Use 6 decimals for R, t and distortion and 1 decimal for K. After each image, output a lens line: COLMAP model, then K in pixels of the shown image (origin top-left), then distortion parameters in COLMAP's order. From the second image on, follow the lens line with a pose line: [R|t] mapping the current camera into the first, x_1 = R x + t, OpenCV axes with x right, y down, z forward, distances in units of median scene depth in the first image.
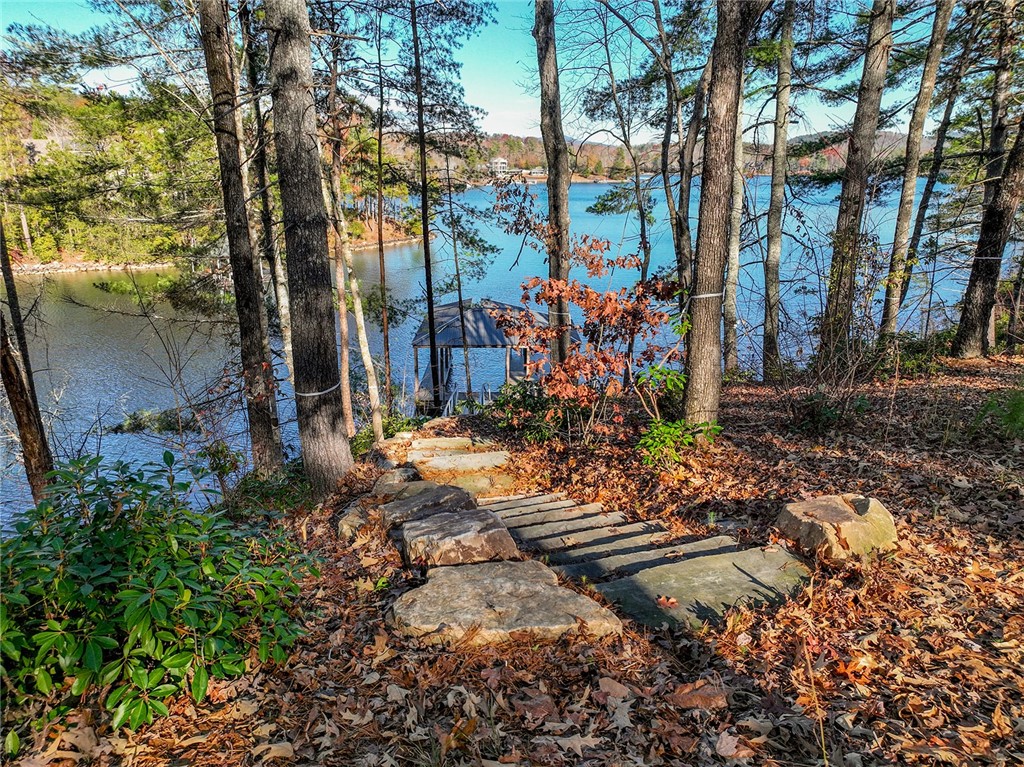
lens RADIAL K [[719.0, 0, 508.9], [0, 719.0, 382.8], [0, 0, 1]] dist [0.003465, 0.002496]
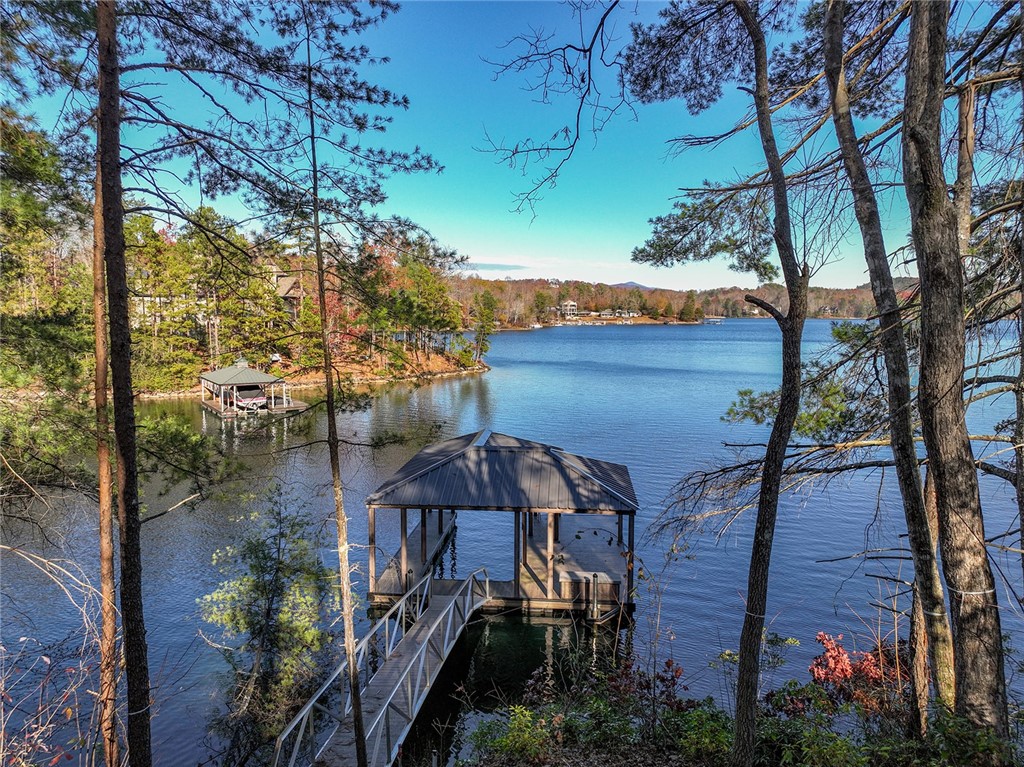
lens RADIAL K [[719.0, 0, 508.9], [0, 719.0, 382.8], [0, 0, 1]] dist [0.003465, 0.002496]
pose [[0.995127, 0.009015, -0.098185, 0.015337], [-0.027756, 0.981153, -0.191229, -0.011894], [0.094611, 0.193022, 0.976622, 0.111451]]
